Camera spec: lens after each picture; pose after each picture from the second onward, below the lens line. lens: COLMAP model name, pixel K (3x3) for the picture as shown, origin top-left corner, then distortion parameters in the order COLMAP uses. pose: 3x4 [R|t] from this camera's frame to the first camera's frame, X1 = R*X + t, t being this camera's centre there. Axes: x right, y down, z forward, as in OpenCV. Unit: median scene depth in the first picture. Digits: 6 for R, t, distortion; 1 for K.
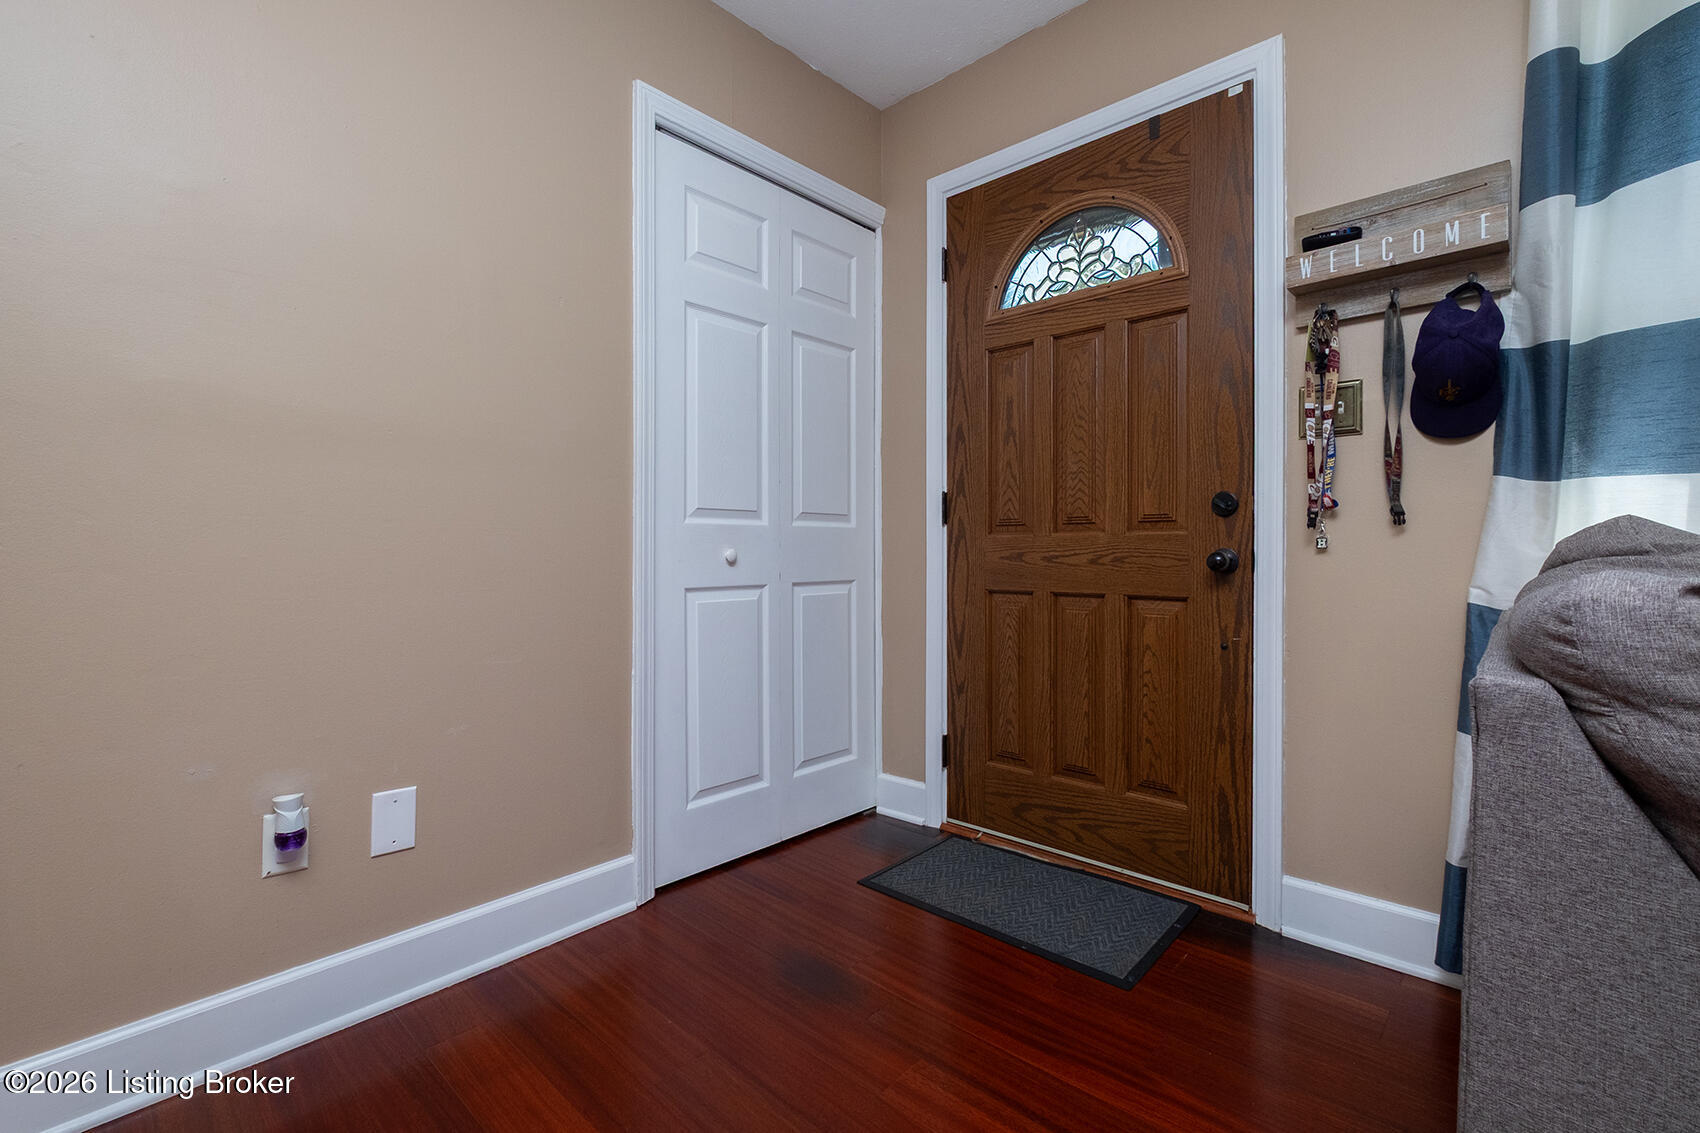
lens RADIAL K [[745.4, 0, 854.6], [0, 745.4, 566.8], [0, 0, 1]] dist [-0.003809, -0.001778]
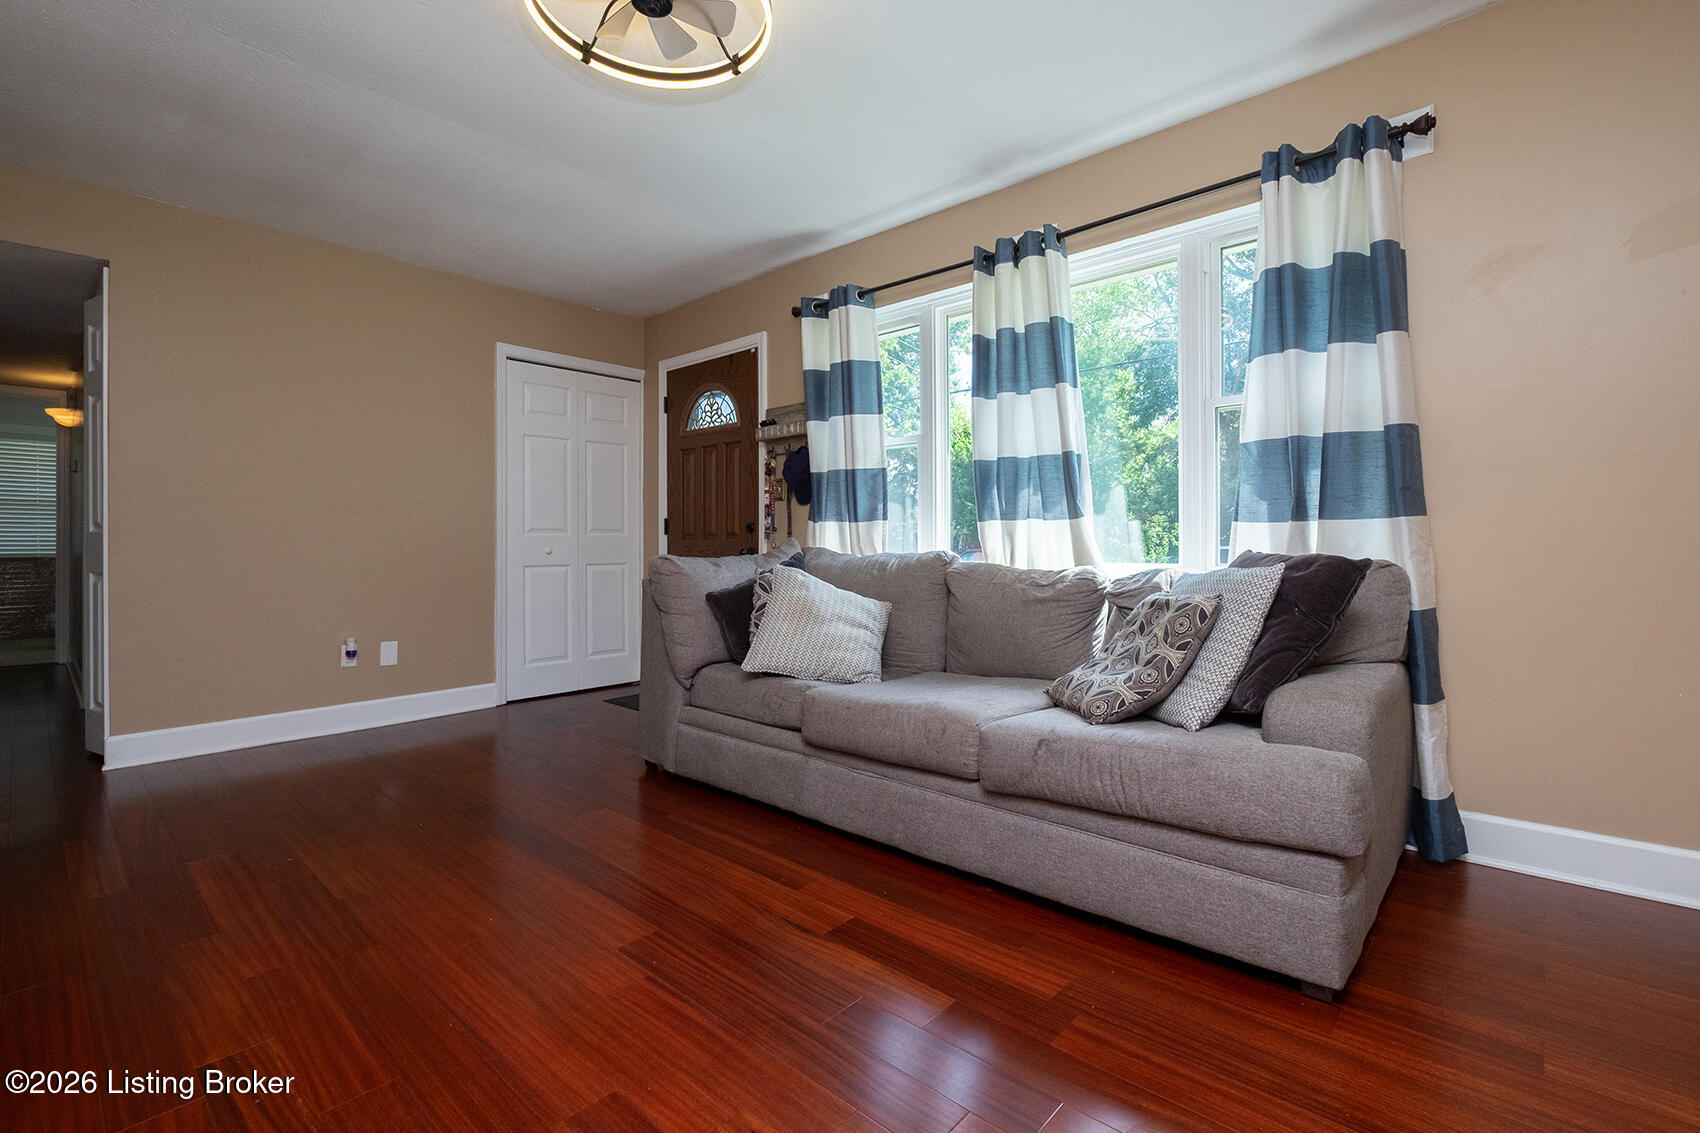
lens RADIAL K [[745.4, 0, 848.8], [0, 745.4, 549.4], [0, 0, 1]] dist [-0.003809, -0.001778]
pose [[0.999685, 0.000449, -0.025076, 0.815641], [-0.000689, 0.999954, -0.009548, 0.002038], [0.025071, 0.009562, 0.999640, -1.211025]]
